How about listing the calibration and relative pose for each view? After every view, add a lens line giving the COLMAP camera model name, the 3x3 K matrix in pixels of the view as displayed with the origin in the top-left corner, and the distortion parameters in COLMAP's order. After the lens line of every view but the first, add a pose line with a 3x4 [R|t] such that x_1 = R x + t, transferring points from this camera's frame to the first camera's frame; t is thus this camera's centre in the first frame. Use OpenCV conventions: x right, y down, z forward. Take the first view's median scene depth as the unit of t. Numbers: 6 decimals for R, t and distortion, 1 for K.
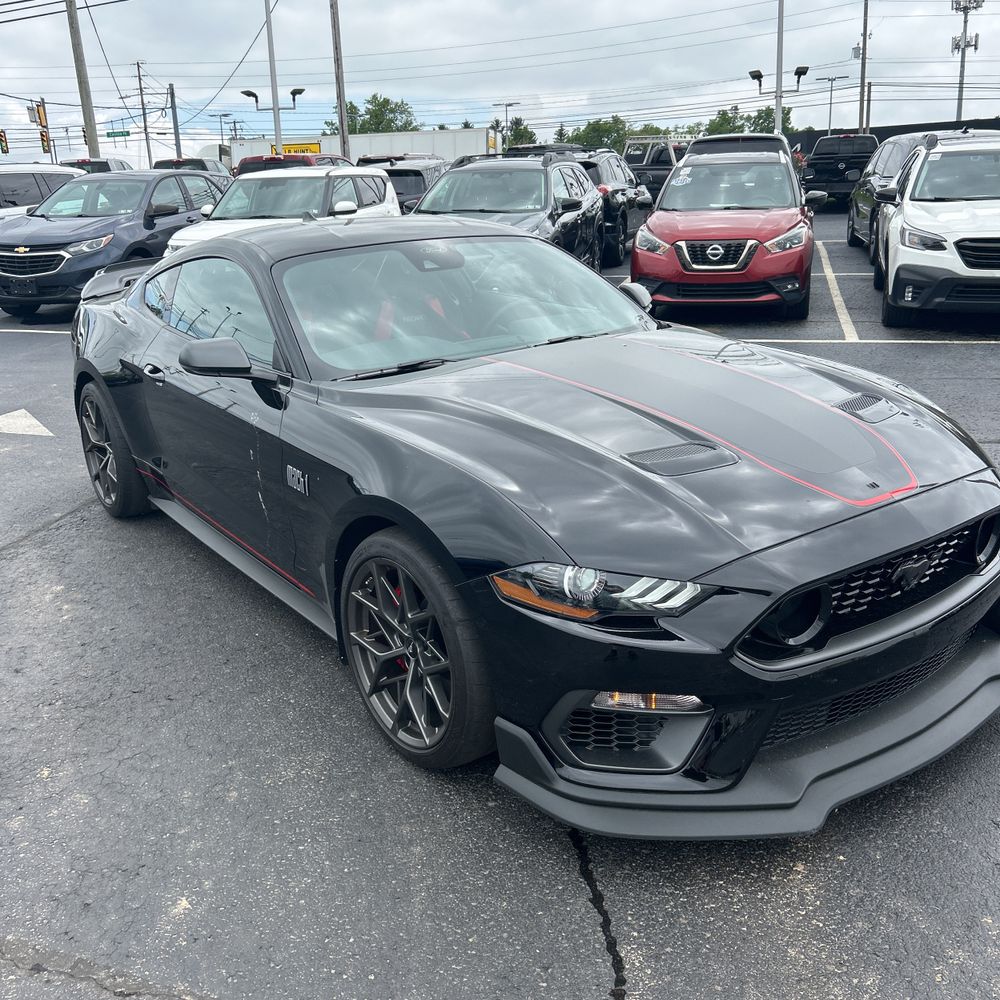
lens RADIAL K [[1014.0, 0, 481.1], [0, 1014.0, 503.8], [0, 0, 1]] dist [0.013068, -0.004975]
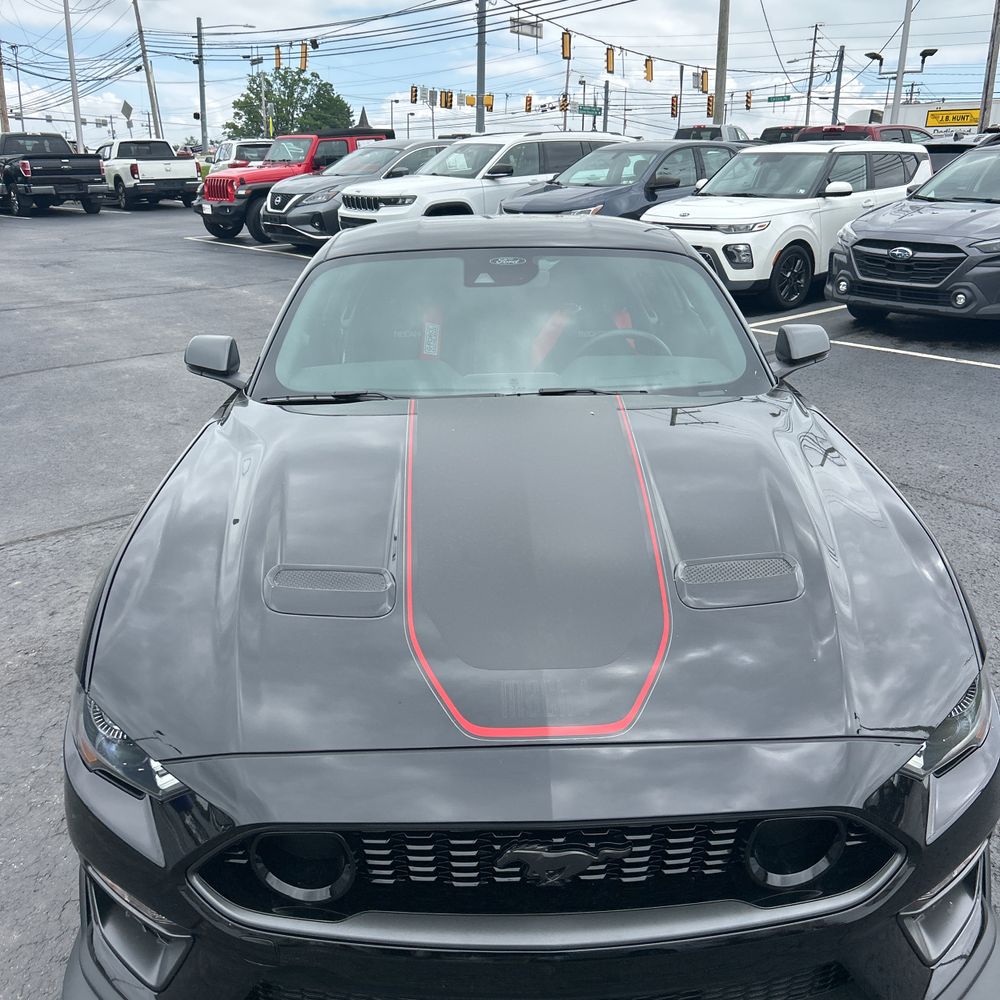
lens RADIAL K [[1007.0, 0, 514.0], [0, 1007.0, 510.2], [0, 0, 1]] dist [0.011599, 0.011570]
pose [[0.826861, 0.214661, -0.519828, 0.144076], [-0.194066, 0.976424, 0.094522, -0.041972], [0.527863, 0.022724, 0.849026, 0.096415]]
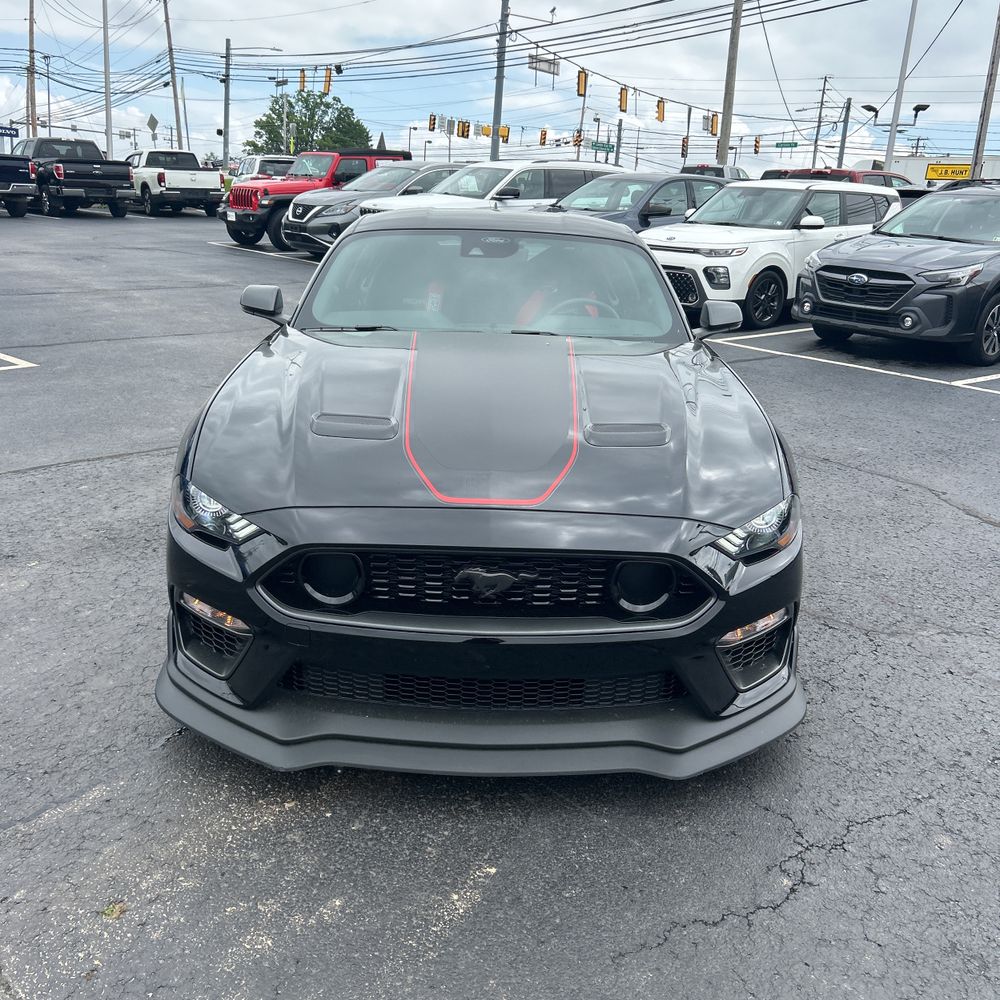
lens RADIAL K [[1010.8, 0, 508.2], [0, 1010.8, 499.7], [0, 0, 1]] dist [0.022526, -0.016600]
pose [[0.813687, 0.237673, -0.530495, 0.199309], [-0.245706, 0.967686, 0.056674, -0.014938], [0.526823, 0.084230, 0.845791, 0.036456]]
